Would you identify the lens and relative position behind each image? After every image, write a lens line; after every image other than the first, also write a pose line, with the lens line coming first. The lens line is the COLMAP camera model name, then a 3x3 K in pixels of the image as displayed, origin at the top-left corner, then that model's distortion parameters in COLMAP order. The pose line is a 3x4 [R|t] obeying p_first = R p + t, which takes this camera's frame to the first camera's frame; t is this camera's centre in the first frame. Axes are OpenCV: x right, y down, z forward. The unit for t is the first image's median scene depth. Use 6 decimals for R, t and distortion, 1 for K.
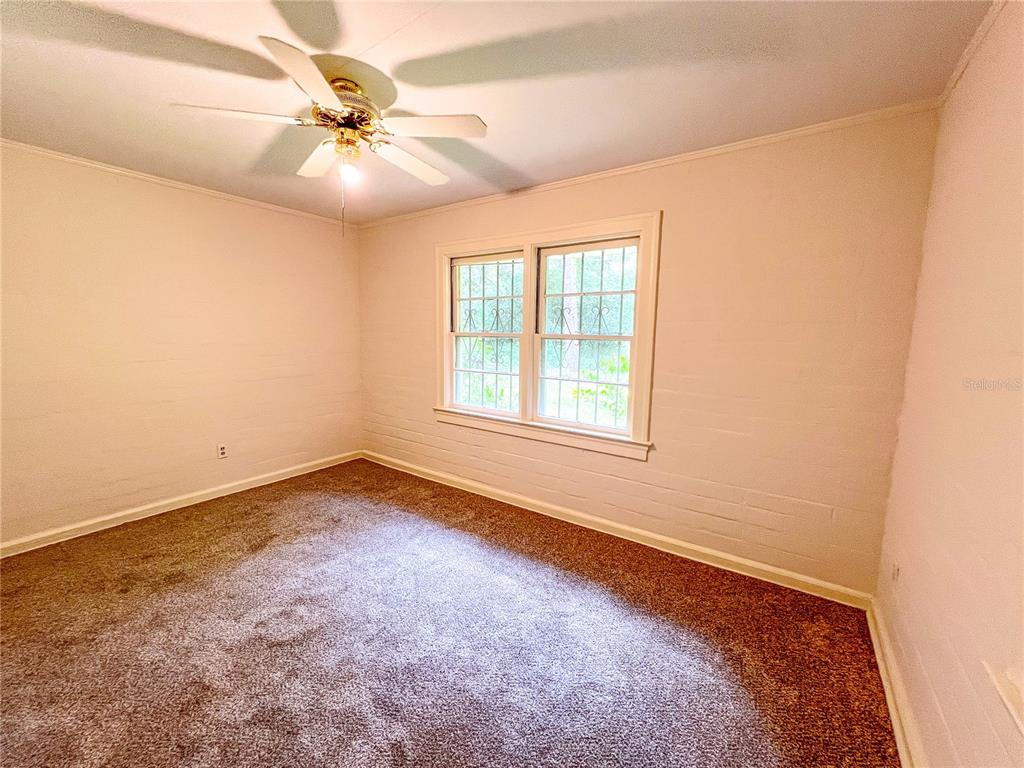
lens RADIAL K [[413.8, 0, 512.0], [0, 413.8, 384.0], [0, 0, 1]] dist [0.002552, 0.000272]
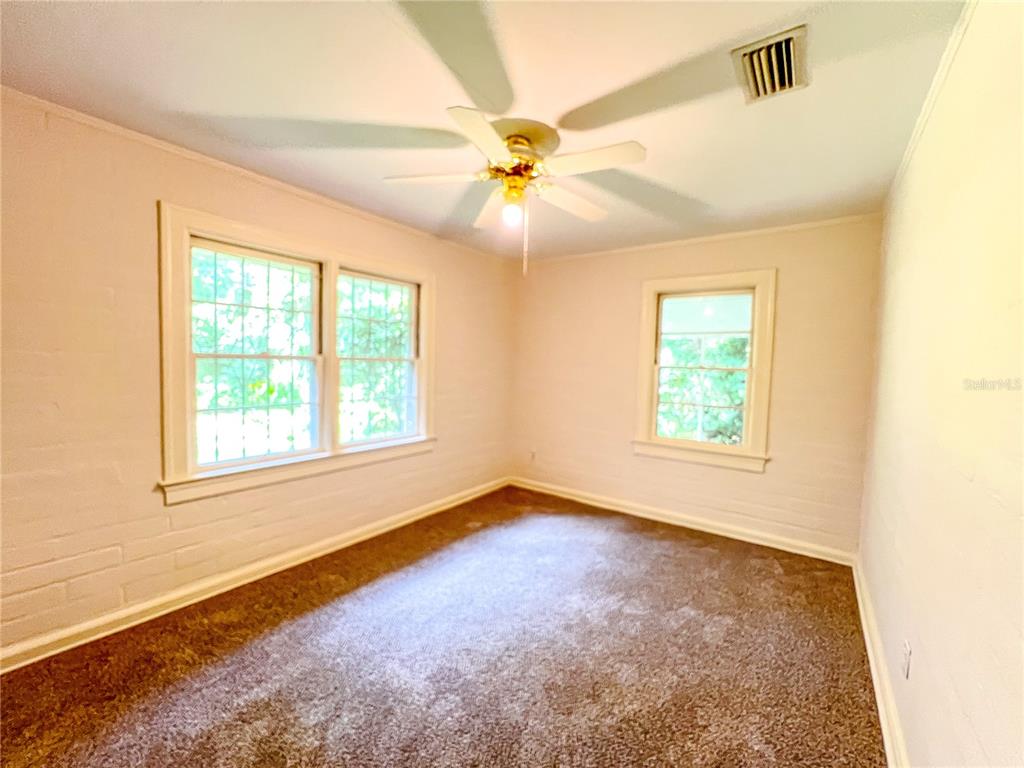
lens RADIAL K [[413.8, 0, 512.0], [0, 413.8, 384.0], [0, 0, 1]] dist [0.002552, 0.000272]
pose [[0.026058, -0.064502, 0.997577, -1.019623], [0.095297, 0.993532, 0.061751, -0.092994], [-0.995108, 0.093457, 0.032036, 0.685850]]
